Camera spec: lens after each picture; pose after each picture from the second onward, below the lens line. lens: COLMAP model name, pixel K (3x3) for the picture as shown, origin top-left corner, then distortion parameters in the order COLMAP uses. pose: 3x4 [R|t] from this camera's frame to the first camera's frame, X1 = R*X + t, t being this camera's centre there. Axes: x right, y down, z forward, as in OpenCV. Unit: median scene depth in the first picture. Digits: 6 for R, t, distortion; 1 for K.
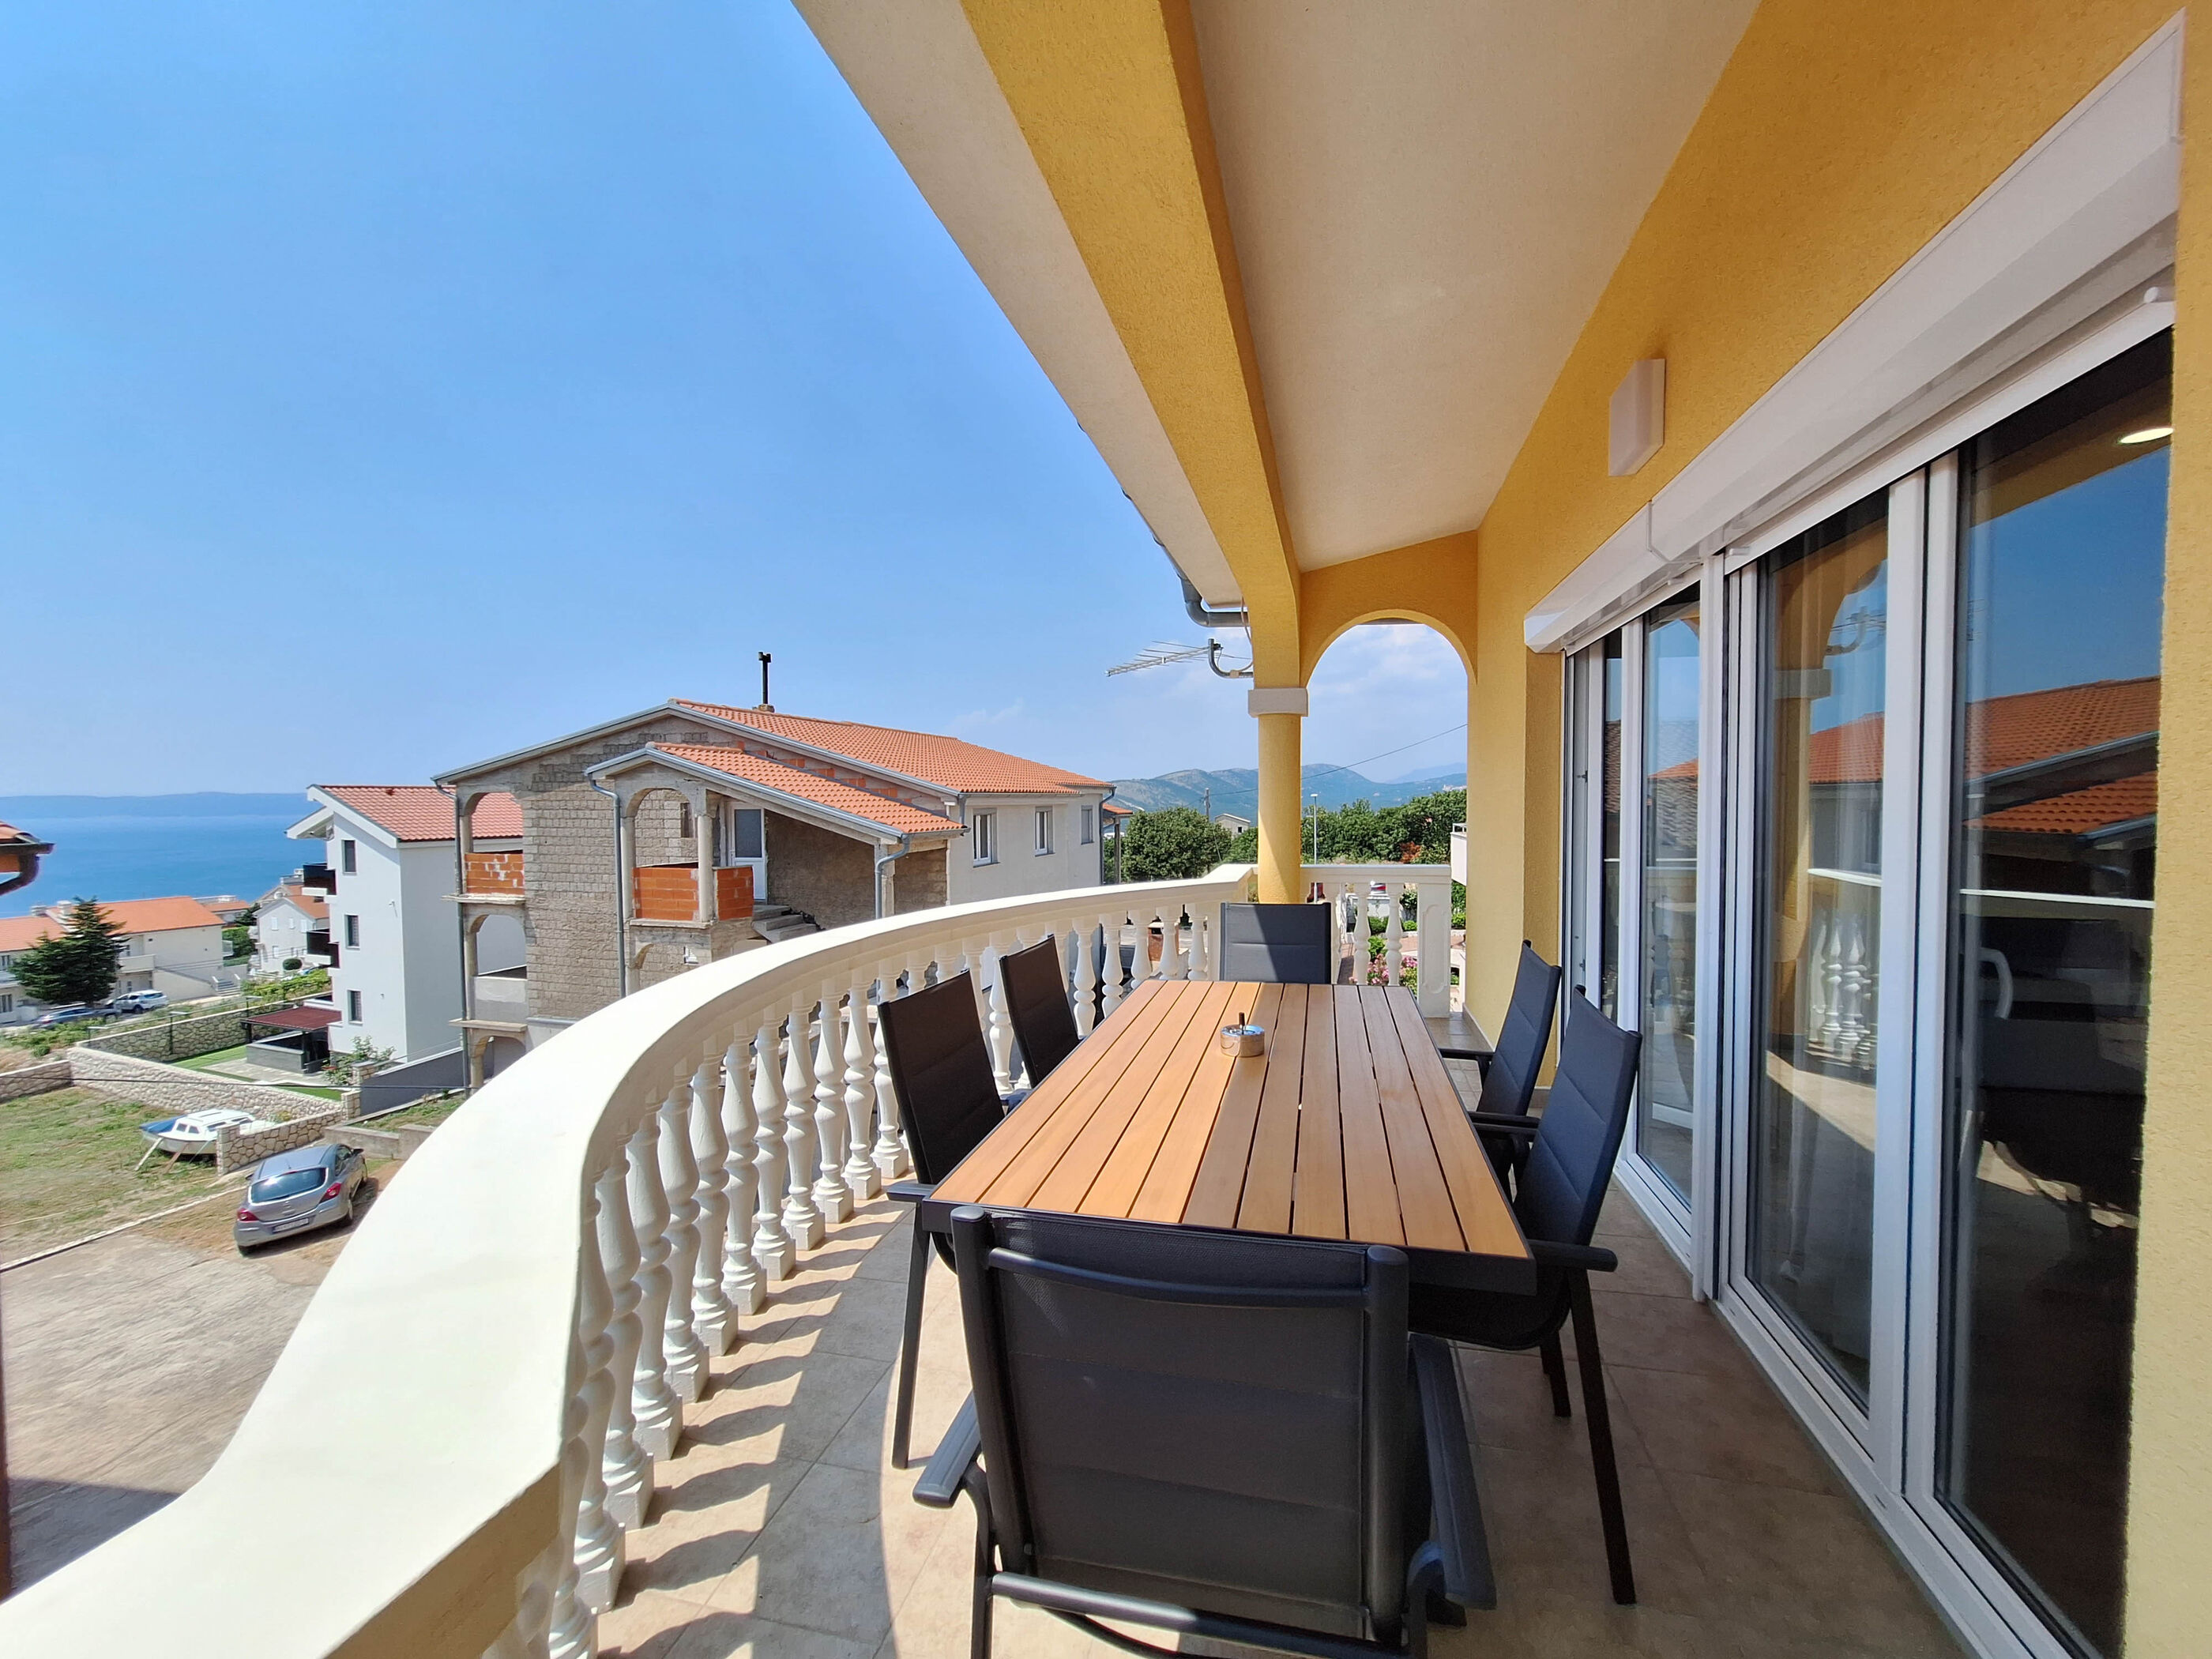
lens RADIAL K [[891.1, 0, 1121.1], [0, 891.1, 829.2], [0, 0, 1]] dist [0.000787, 0.000645]
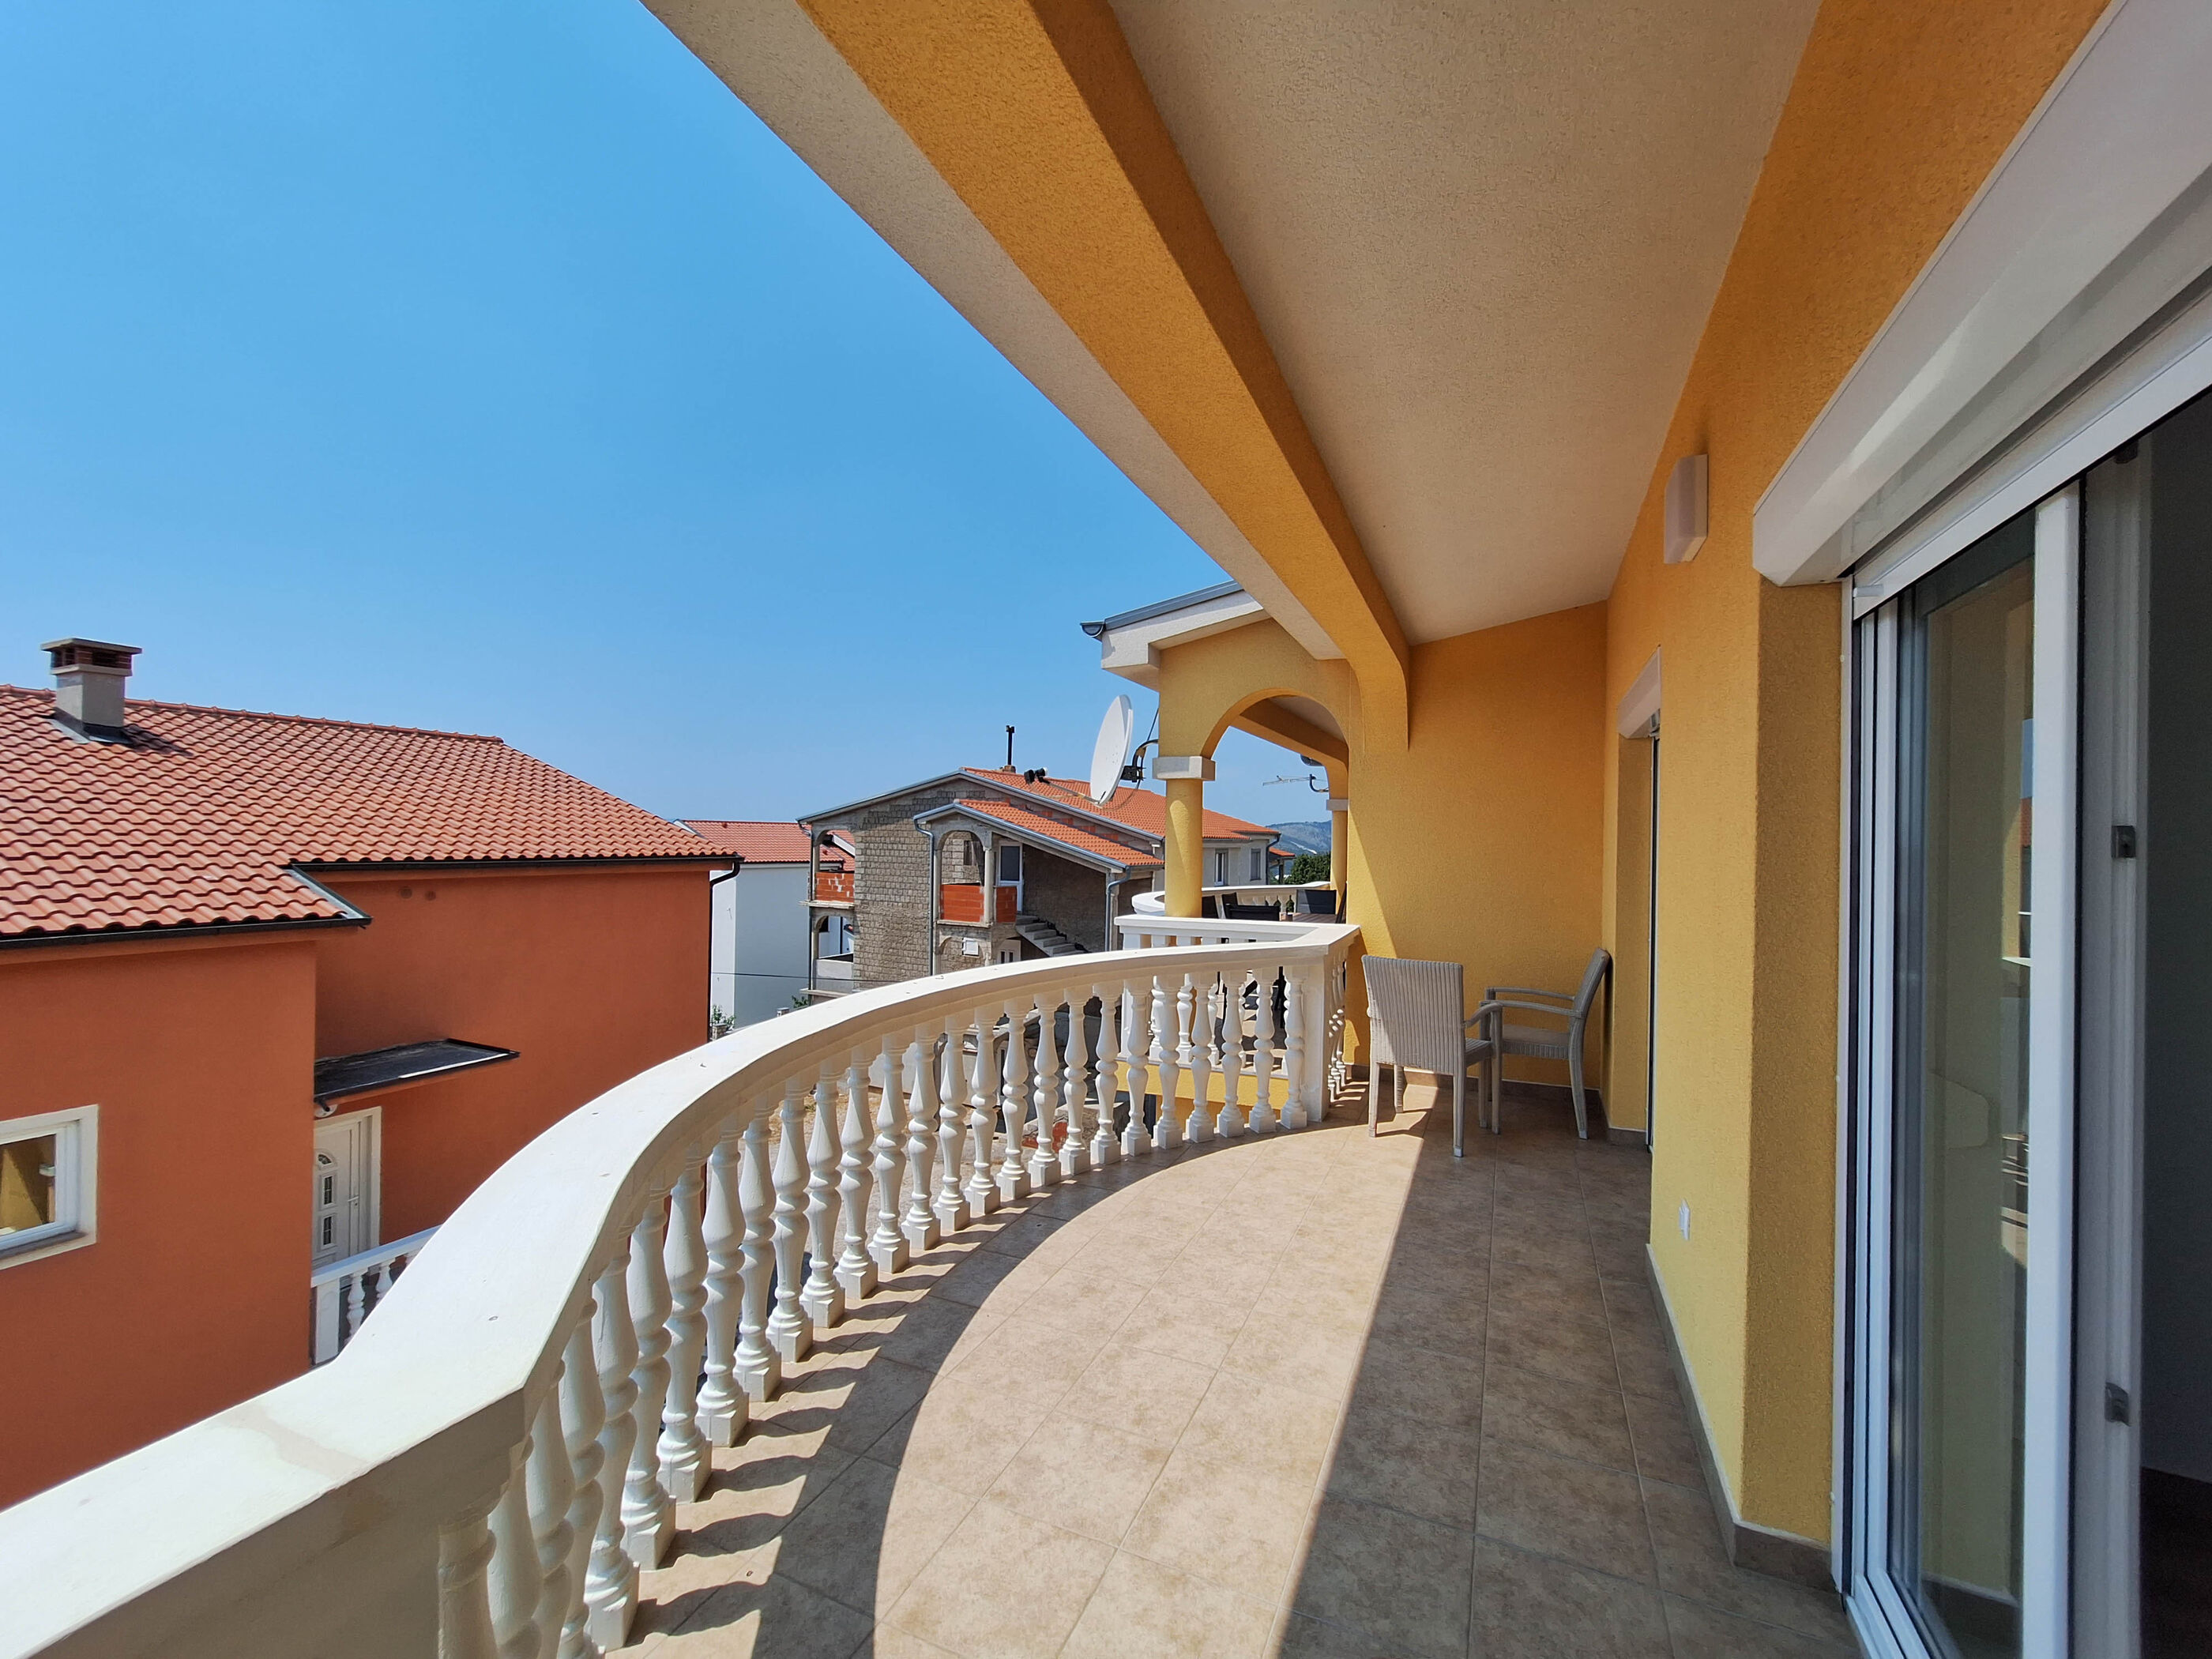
lens RADIAL K [[883.2, 0, 1122.9], [0, 883.2, 831.3], [0, 0, 1]] dist [-0.000535, 0.000398]
pose [[0.981683, 0.020813, -0.189384, 0.015063], [-0.029225, 0.998701, -0.041732, 0.006905], [0.188269, 0.046503, 0.981016, -0.318212]]
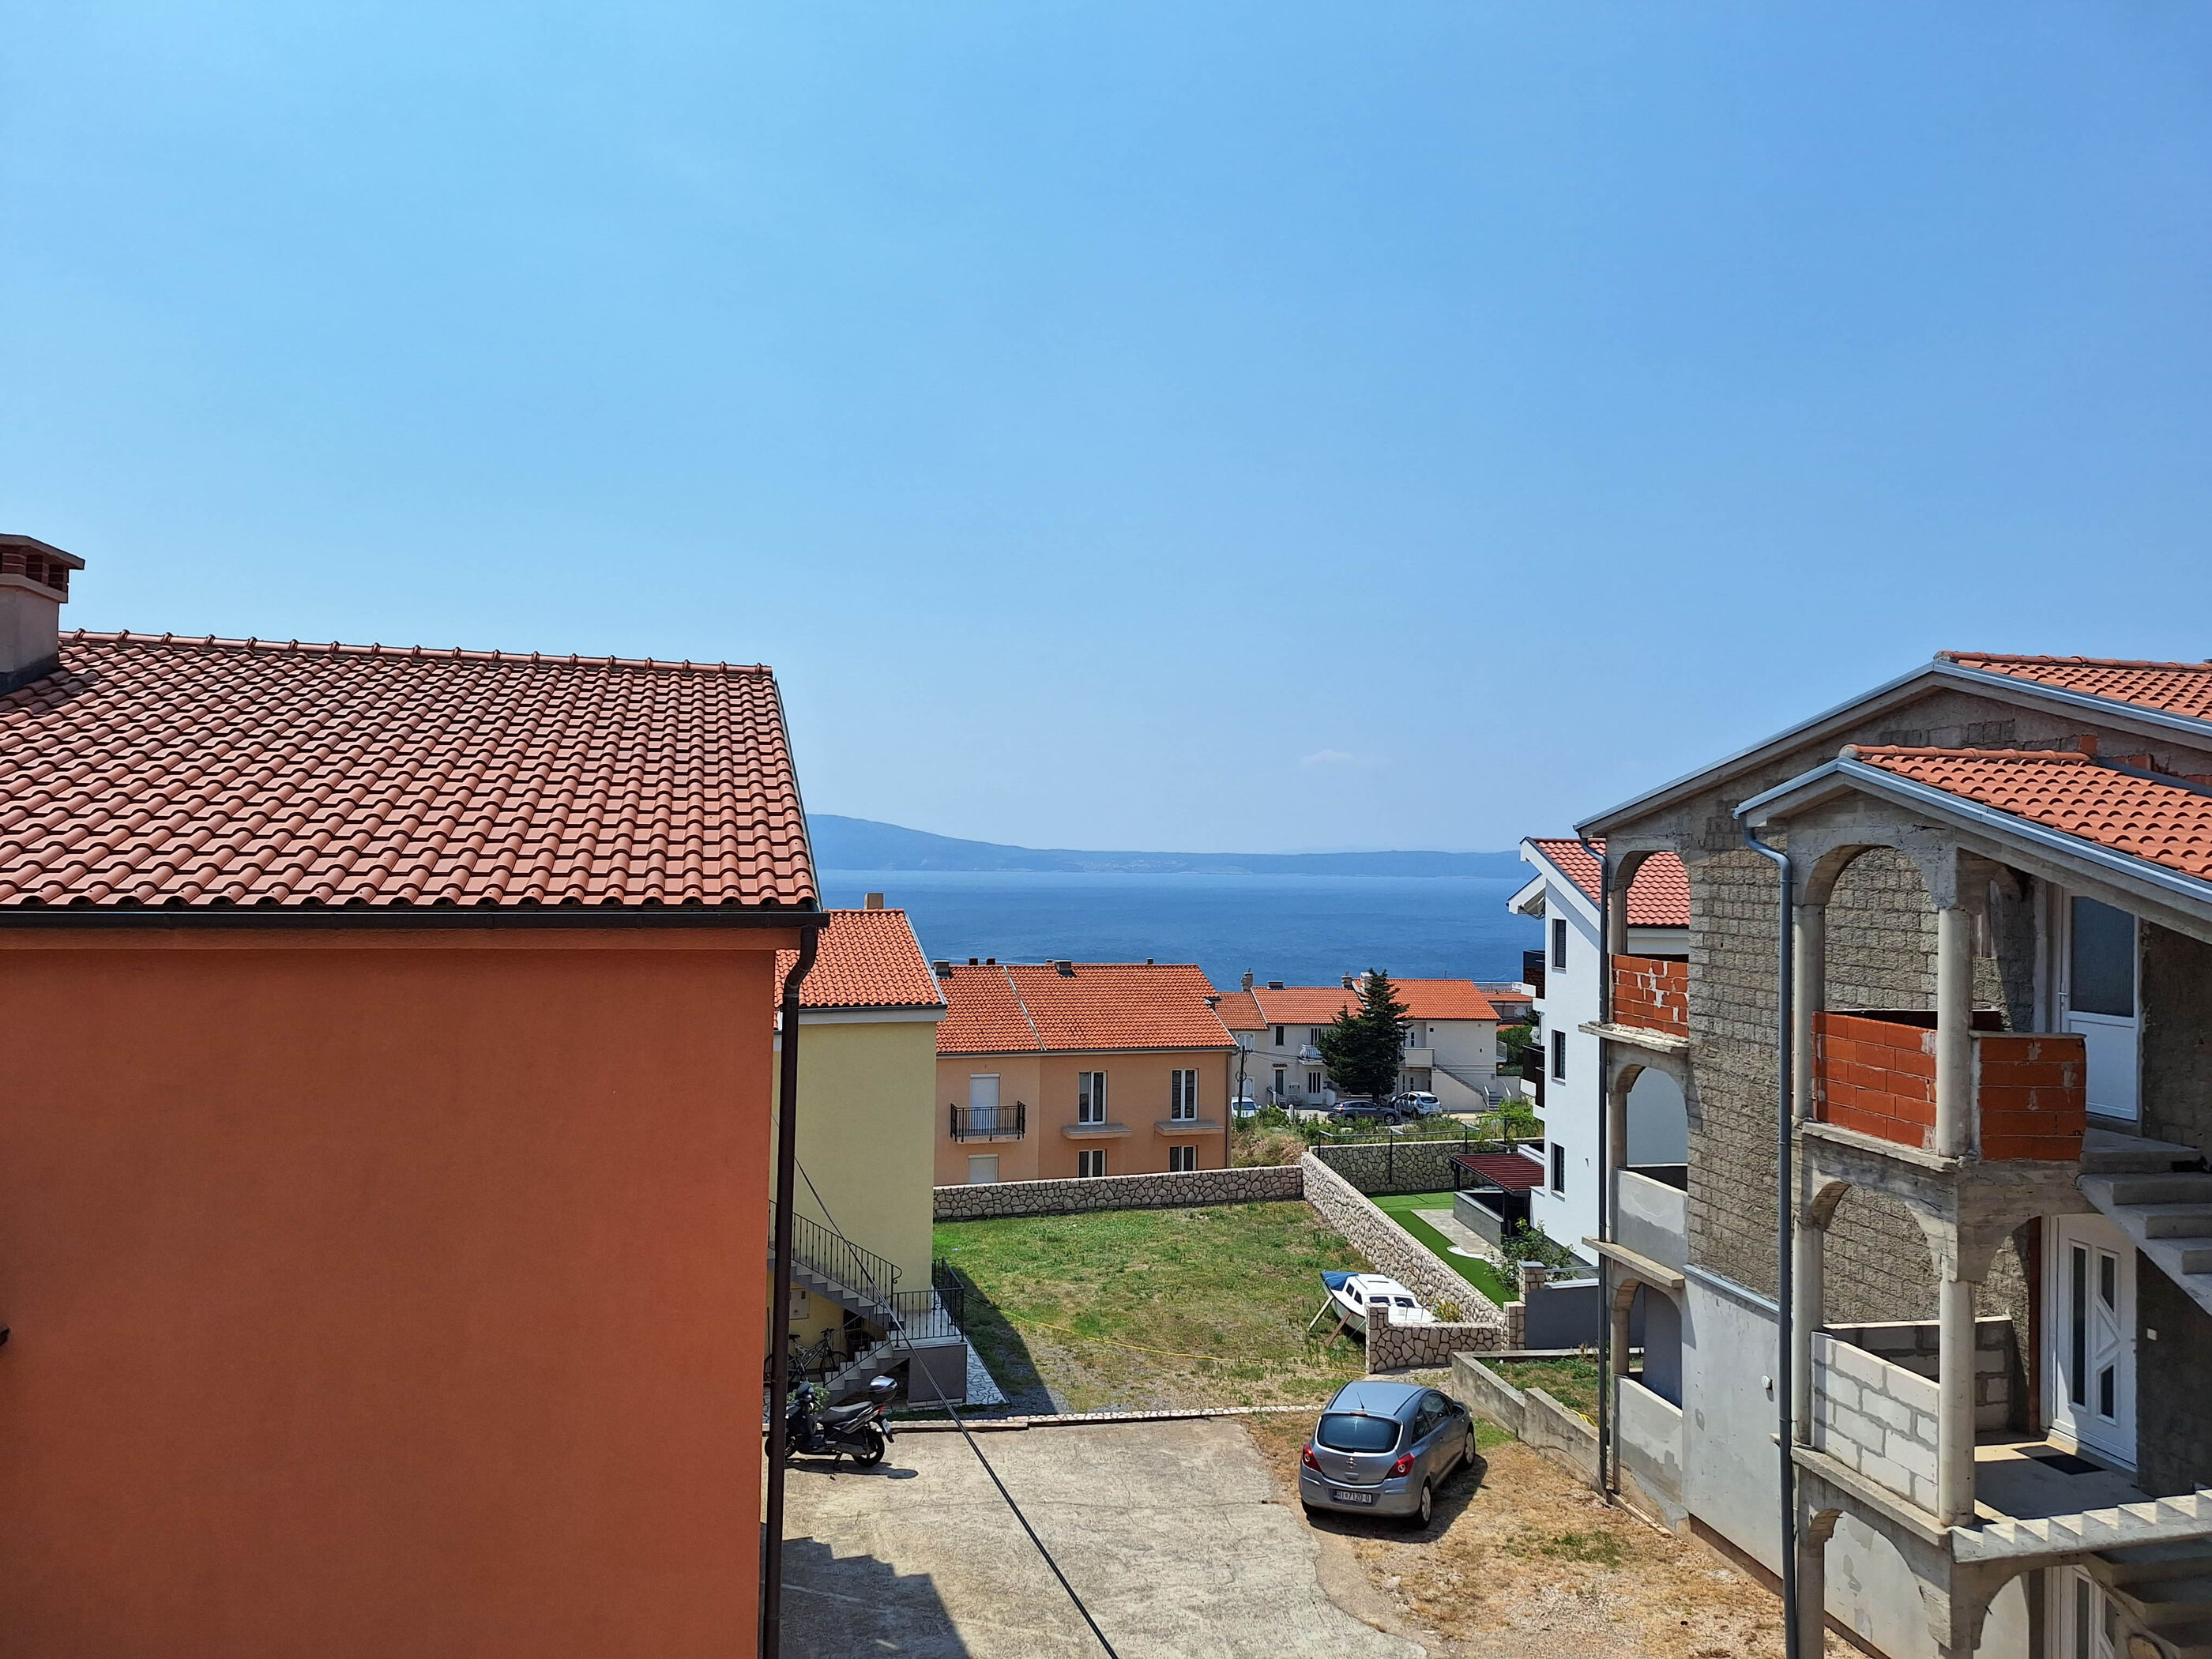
lens RADIAL K [[1528.0, 0, 1106.0], [0, 1528.0, 829.5], [0, 0, 1]] dist [0.068005, -0.098119]
pose [[0.471173, -0.001657, -0.882039, -0.000877], [-0.049305, 0.998385, -0.028214, -0.010706], [0.880662, 0.056783, 0.470331, 0.242375]]
